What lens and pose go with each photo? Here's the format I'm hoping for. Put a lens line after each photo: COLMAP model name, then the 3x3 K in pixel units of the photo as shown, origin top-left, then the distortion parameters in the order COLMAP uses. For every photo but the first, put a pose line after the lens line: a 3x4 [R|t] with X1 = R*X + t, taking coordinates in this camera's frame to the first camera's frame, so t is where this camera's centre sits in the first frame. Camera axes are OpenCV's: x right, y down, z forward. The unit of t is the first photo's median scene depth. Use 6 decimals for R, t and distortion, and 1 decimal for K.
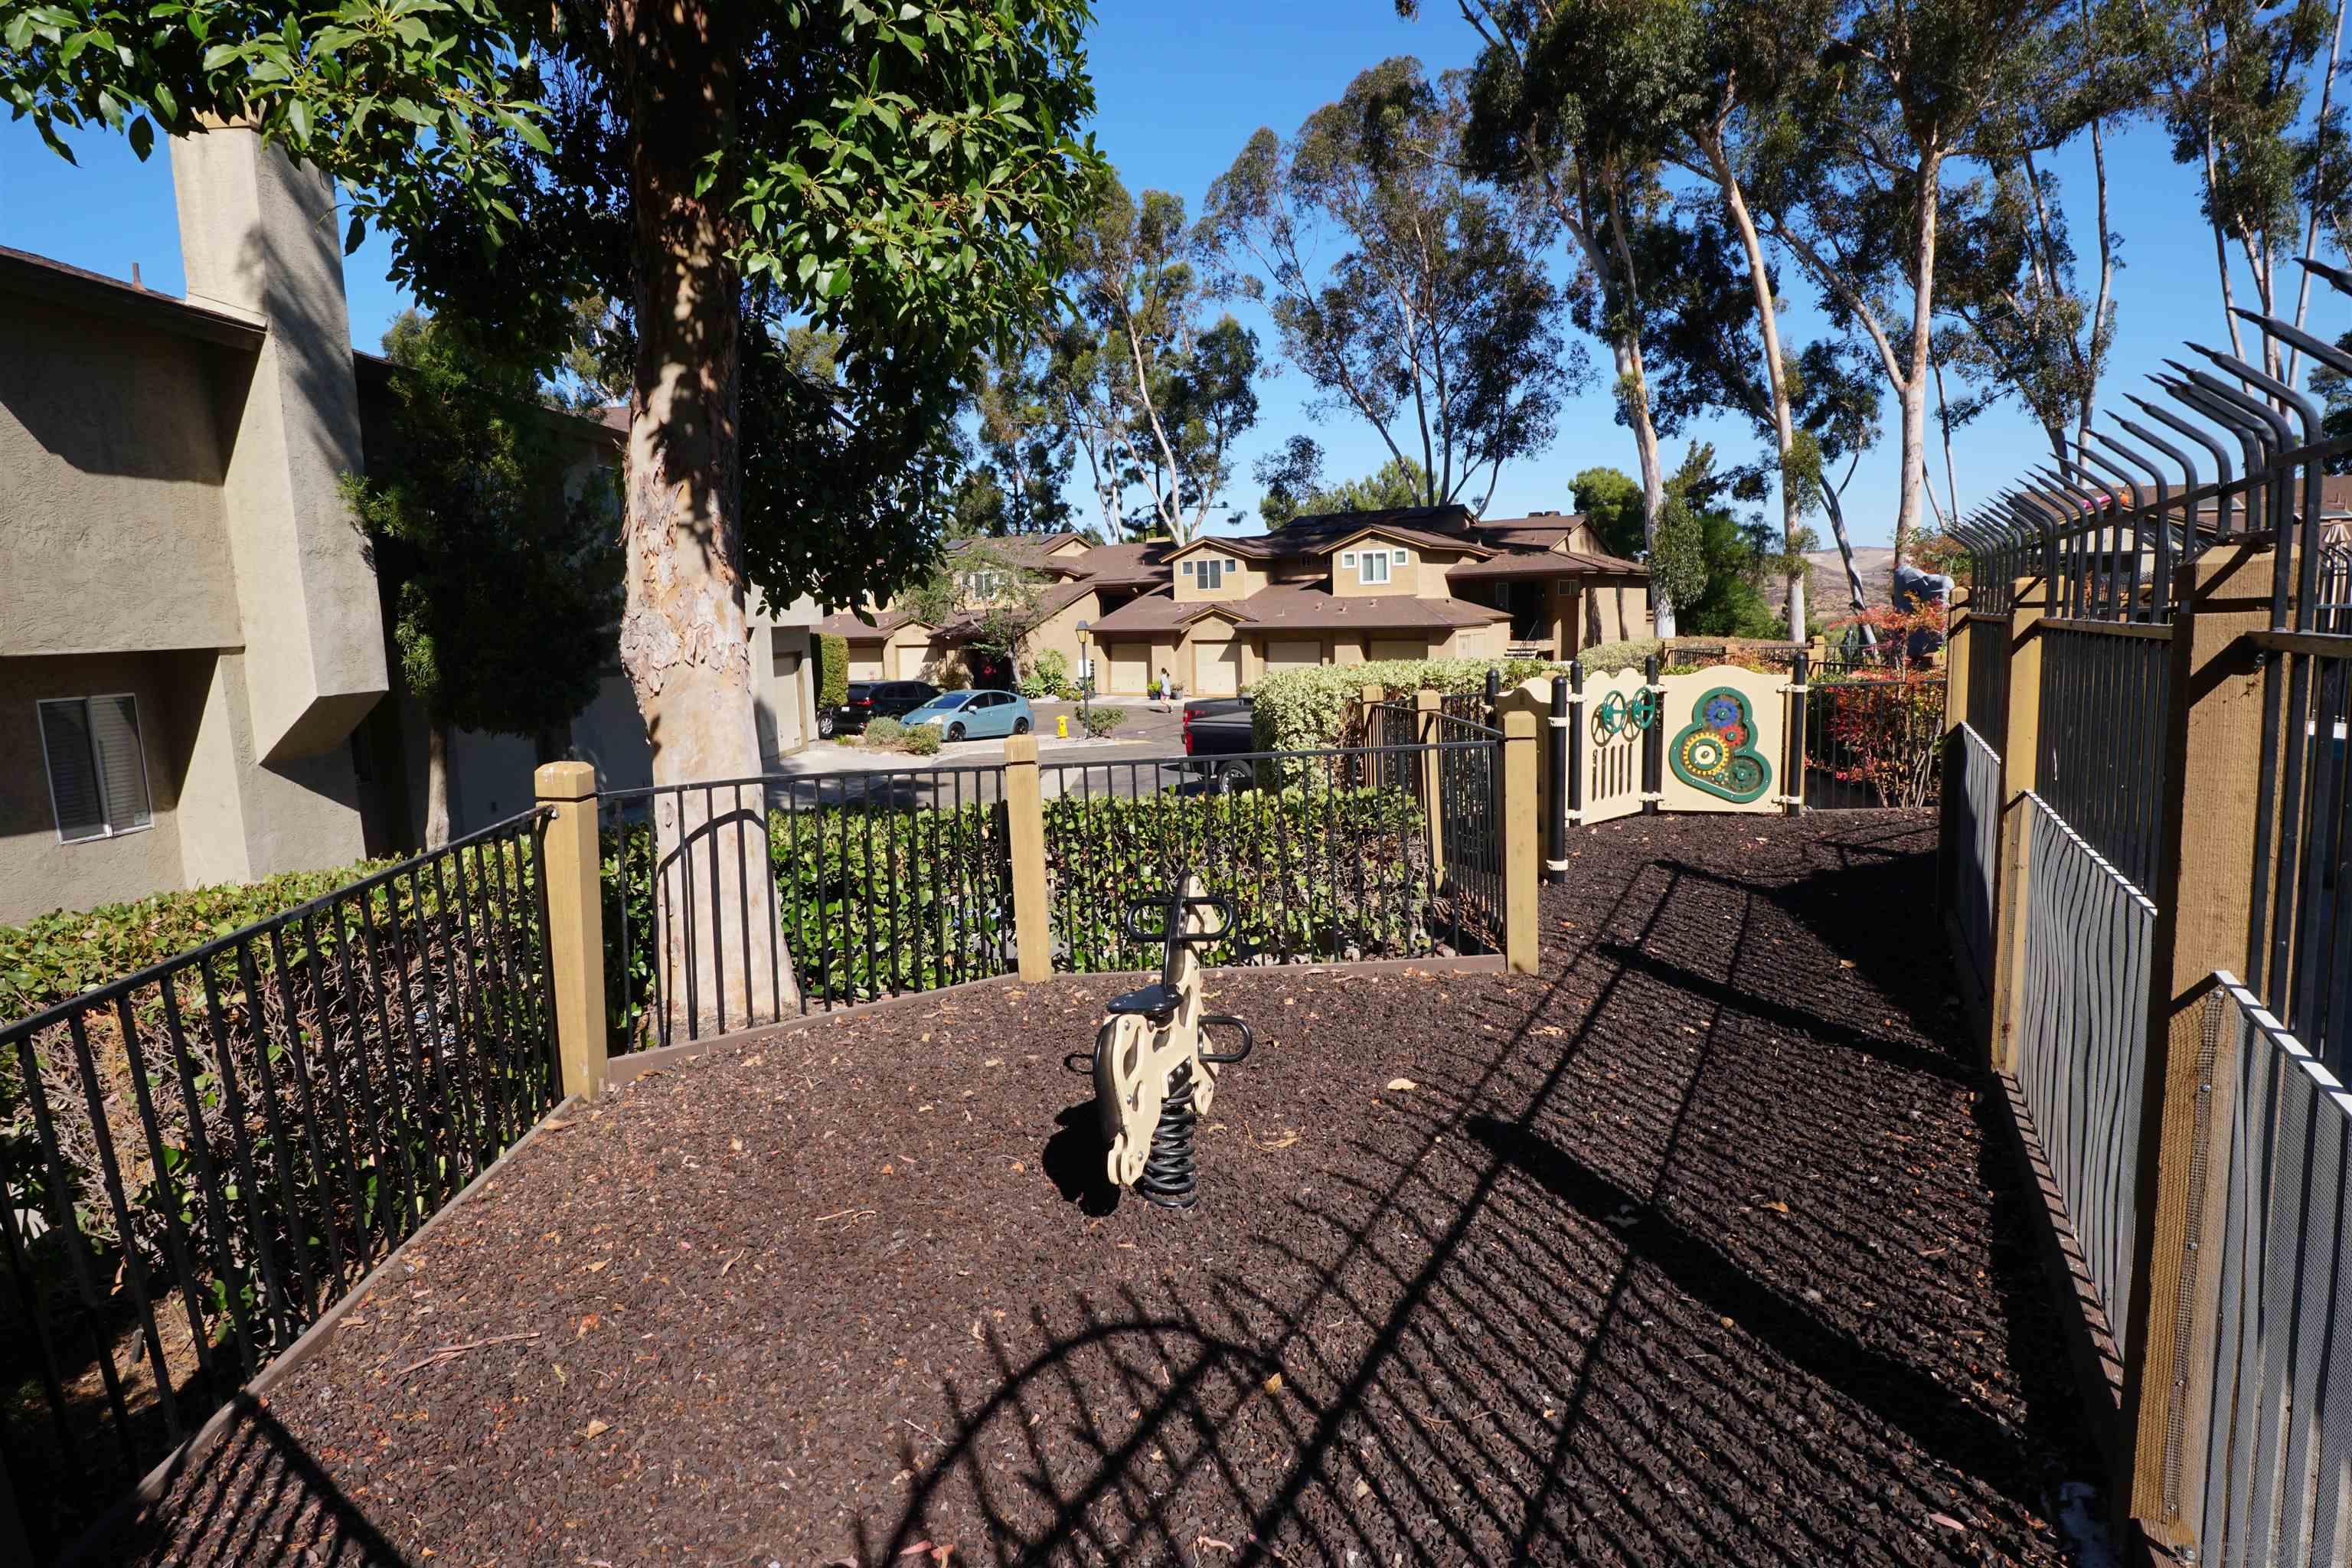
lens RADIAL K [[1251.1, 0, 1176.0], [0, 1251.1, 784.0], [0, 0, 1]] dist [-0.046321, 0.000042]
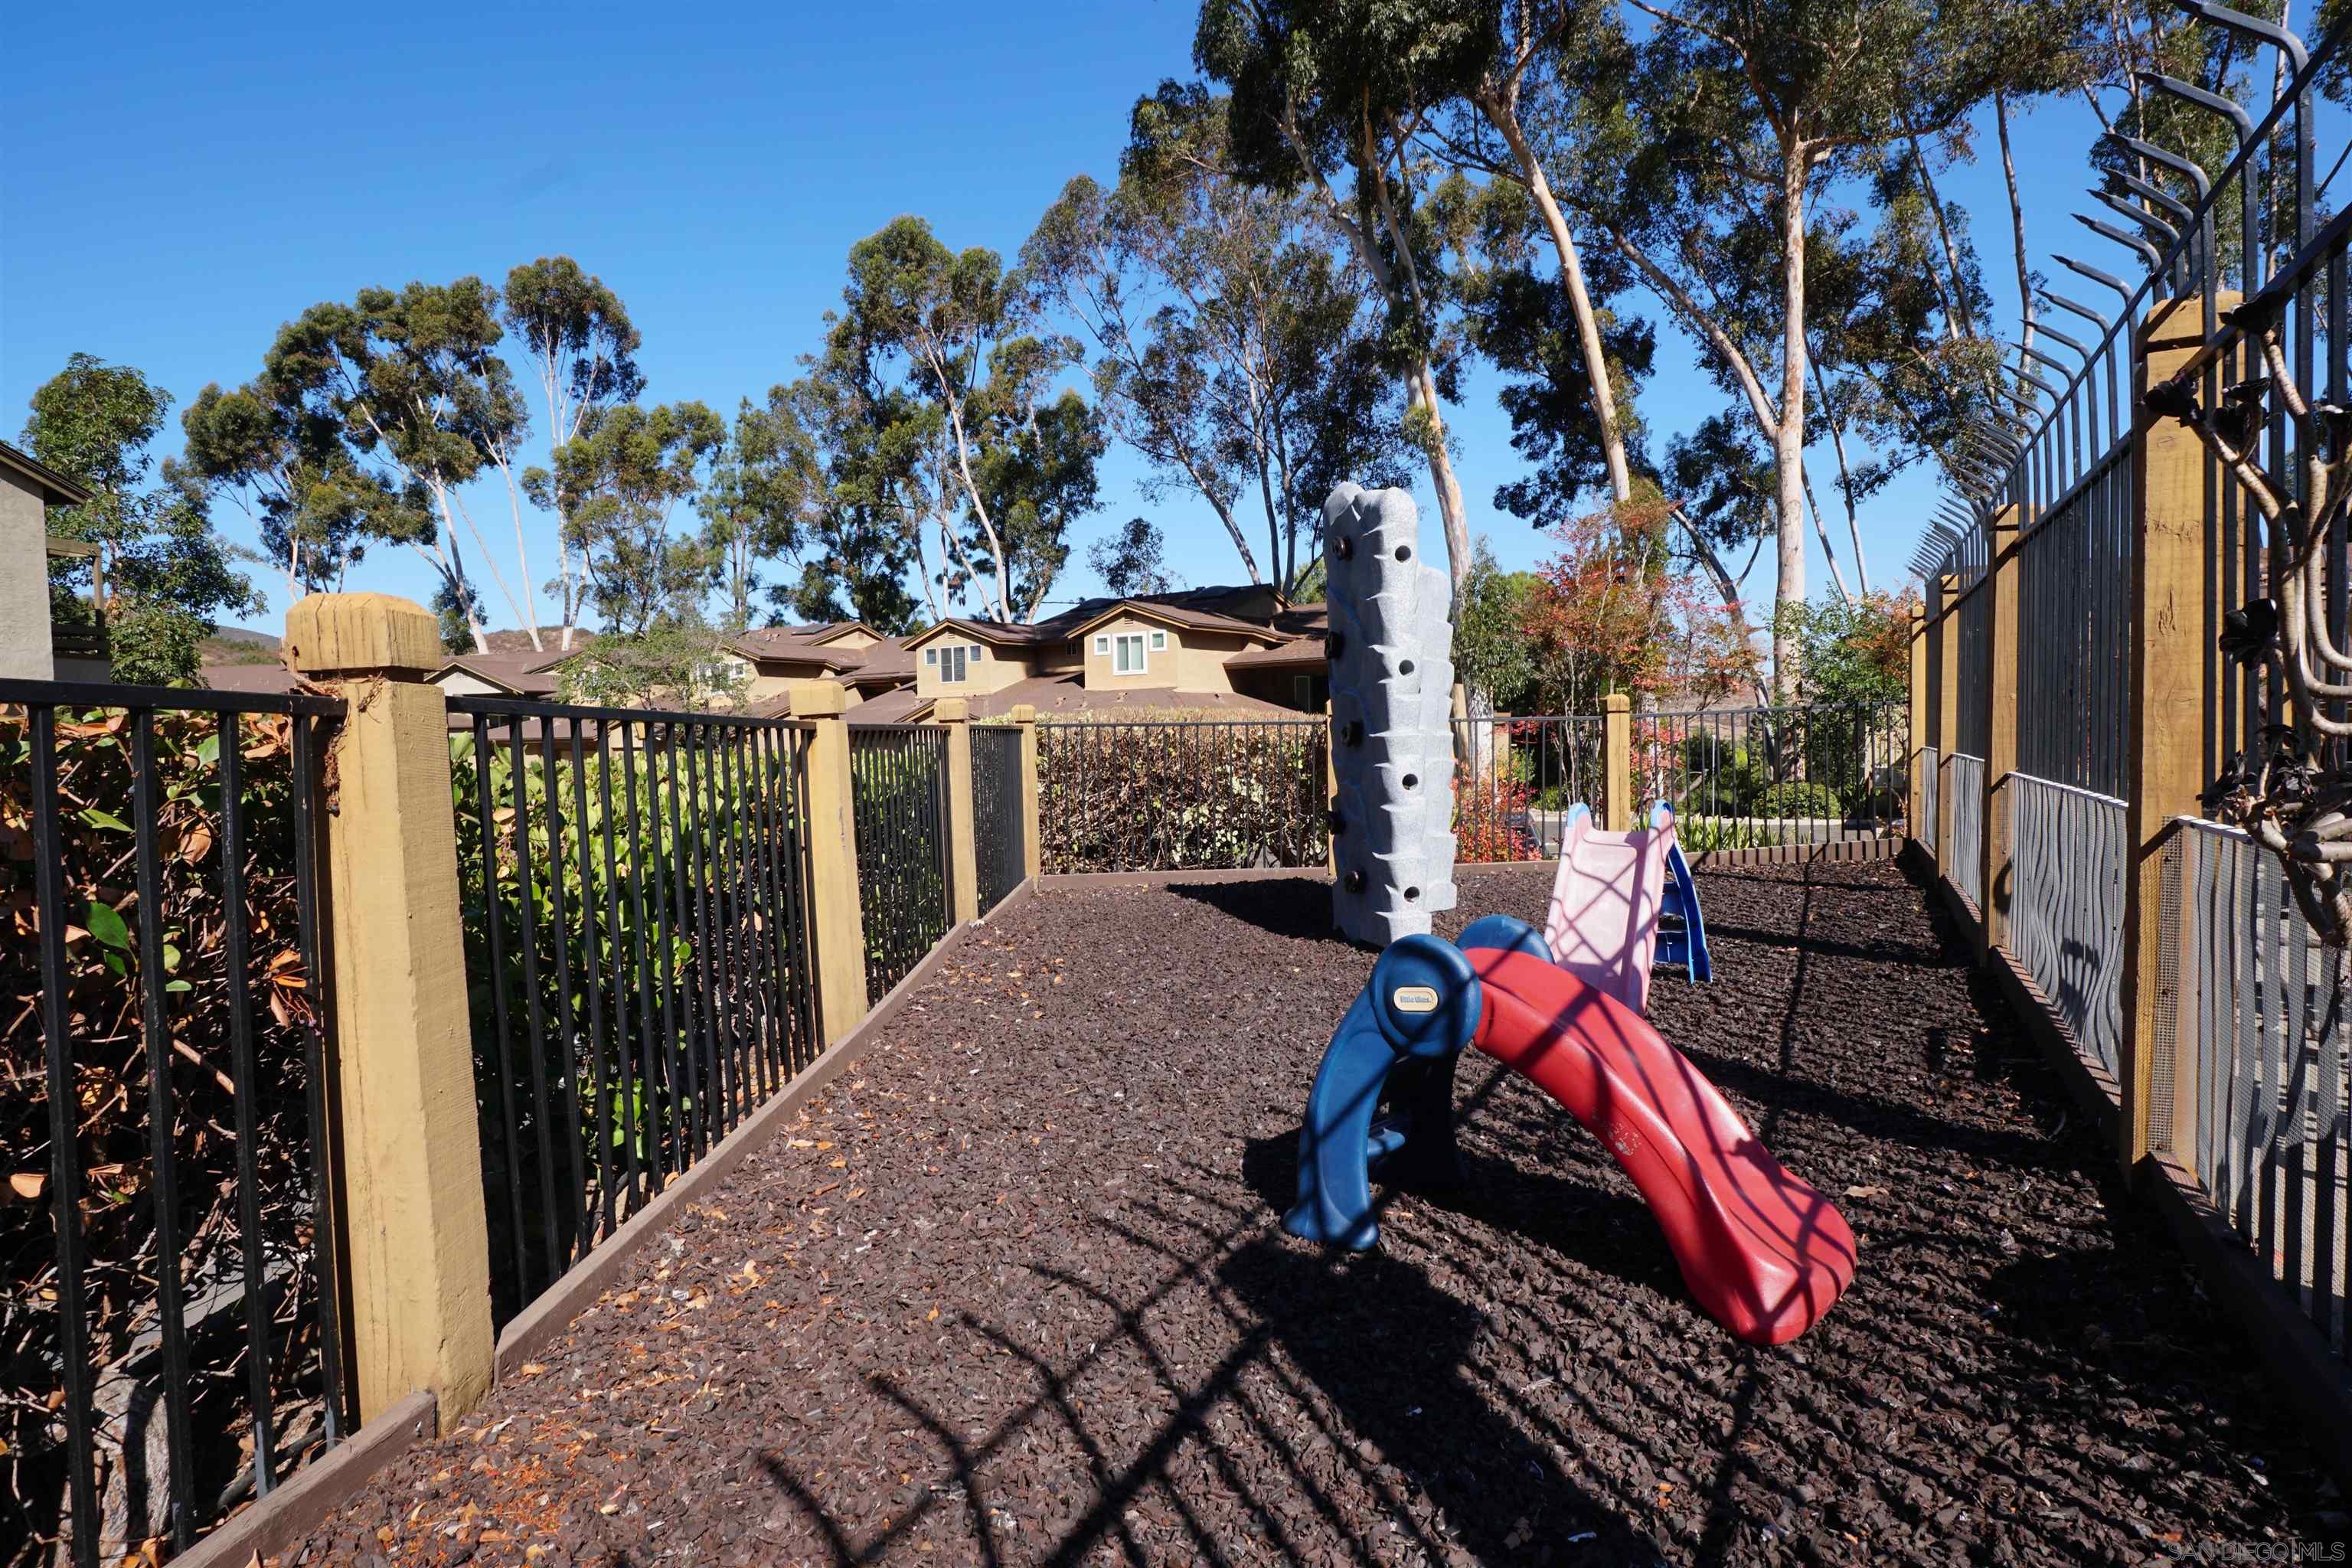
lens RADIAL K [[1251.1, 0, 1176.0], [0, 1251.1, 784.0], [0, 0, 1]] dist [-0.046321, 0.000042]
pose [[0.999834, 0.008224, 0.016271, 0.153269], [-0.006699, 0.995766, -0.091680, -0.014708], [-0.016956, 0.091556, 0.995656, 0.181186]]
